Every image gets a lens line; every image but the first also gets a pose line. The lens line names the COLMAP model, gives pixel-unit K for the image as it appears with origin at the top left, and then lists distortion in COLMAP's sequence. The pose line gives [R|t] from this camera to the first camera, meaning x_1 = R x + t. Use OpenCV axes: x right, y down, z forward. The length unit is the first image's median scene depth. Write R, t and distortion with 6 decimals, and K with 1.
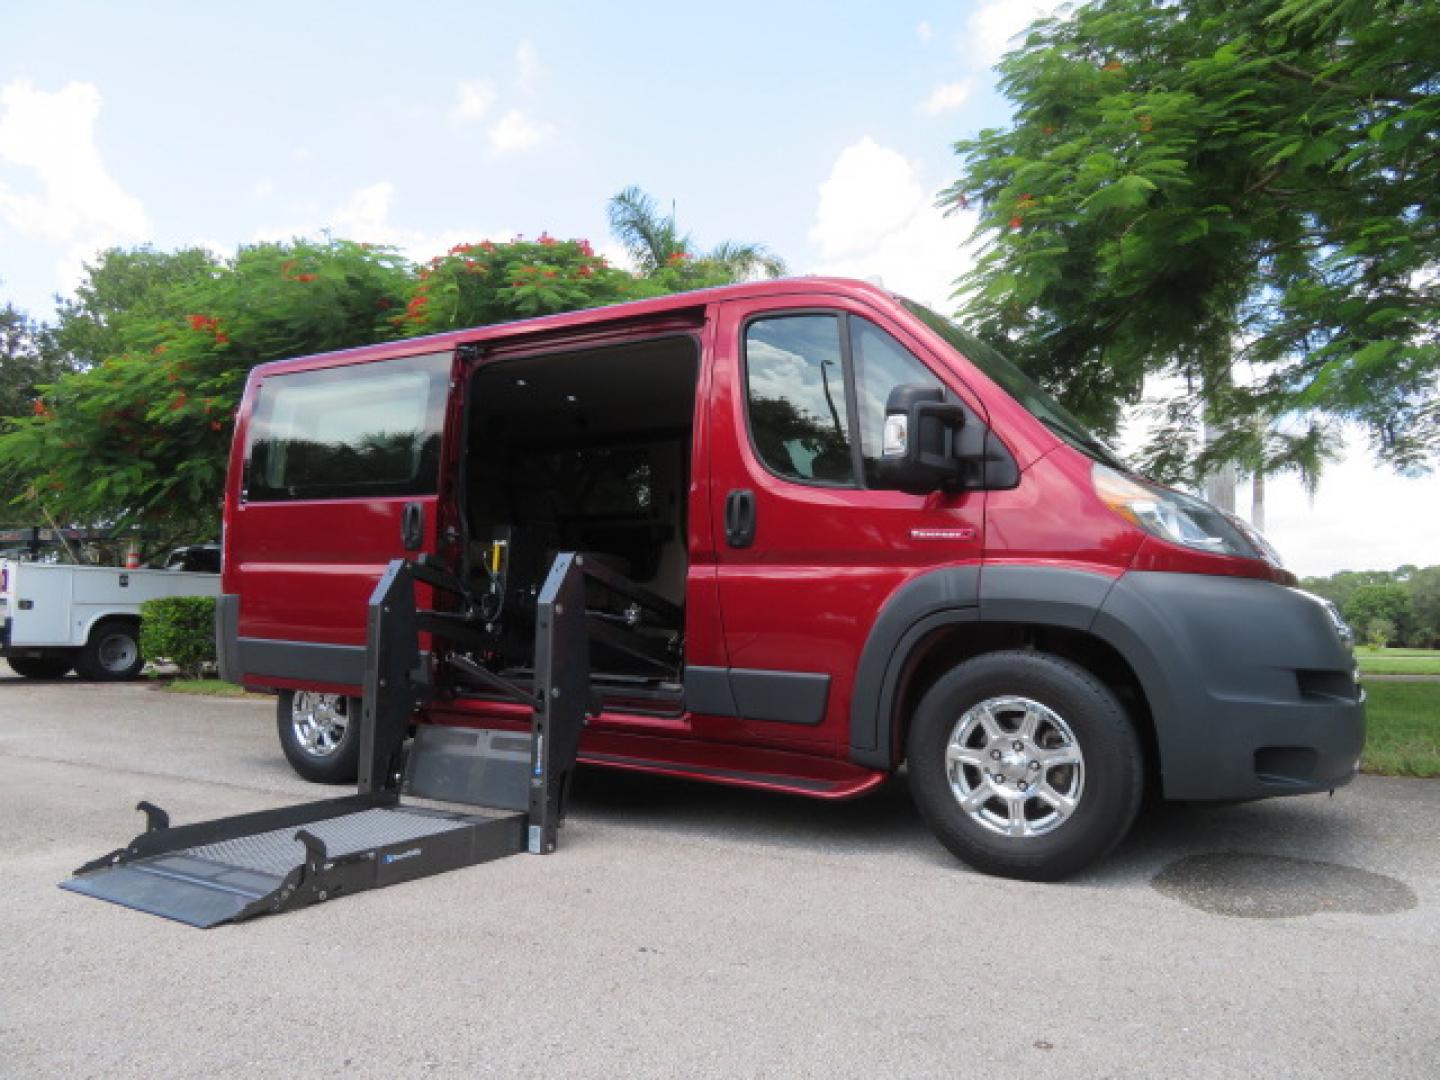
lens RADIAL K [[1030.9, 0, 719.9], [0, 1030.9, 534.4], [0, 0, 1]] dist [-0.012695, 0.006504]
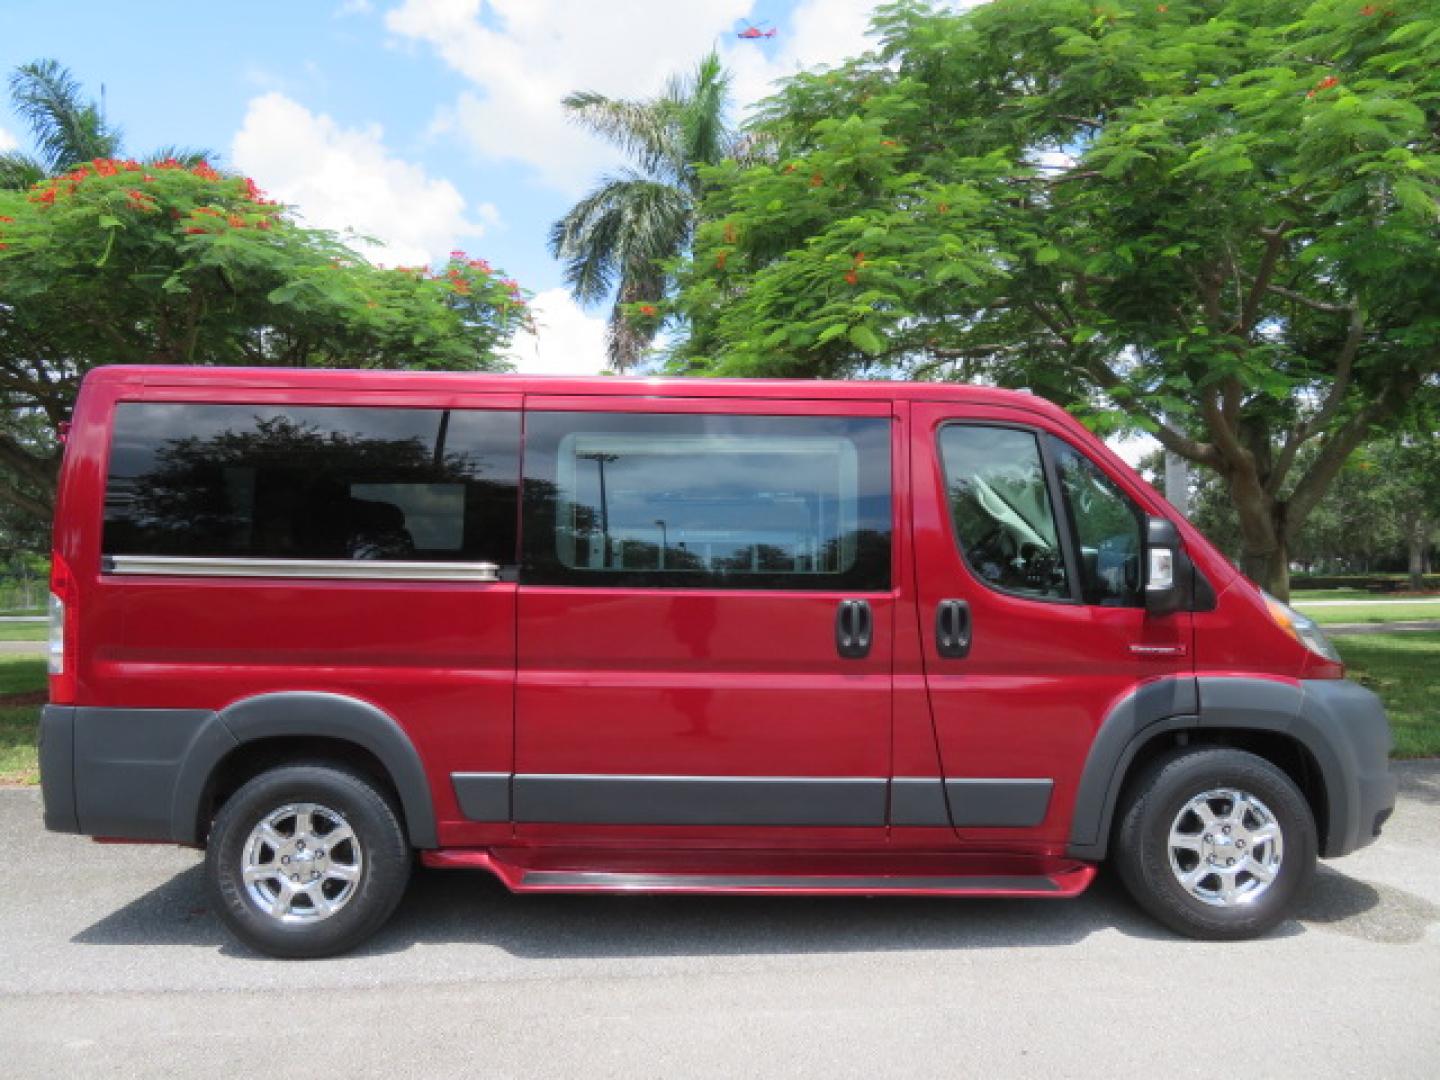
lens RADIAL K [[1030.9, 0, 721.5], [0, 1030.9, 537.9], [0, 0, 1]] dist [-0.012695, 0.006504]
pose [[0.832999, 0.001931, 0.553272, -0.666127], [-0.030887, 0.998597, 0.043019, -0.128381], [-0.552412, -0.052924, 0.831889, 0.274385]]
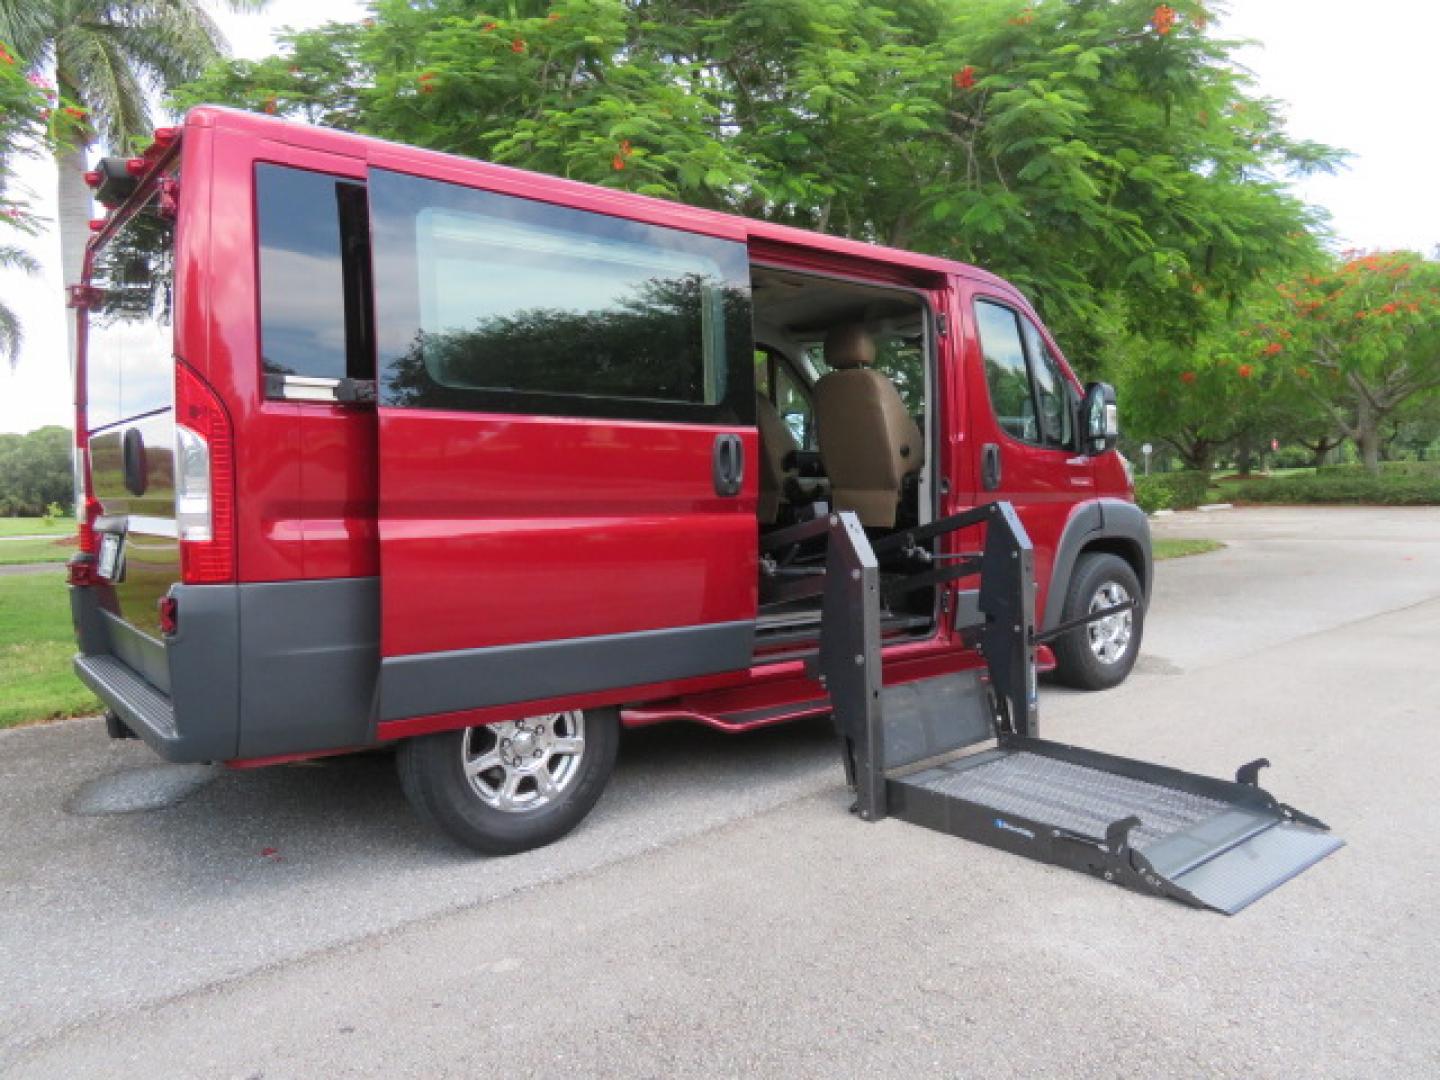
lens RADIAL K [[1030.9, 0, 719.6], [0, 1030.9, 528.0], [0, 0, 1]] dist [-0.012695, 0.006504]
pose [[0.321922, -0.065476, 0.944500, -1.158109], [-0.052431, 0.994842, 0.086836, -0.031108], [-0.945313, -0.077475, 0.316828, 0.840848]]
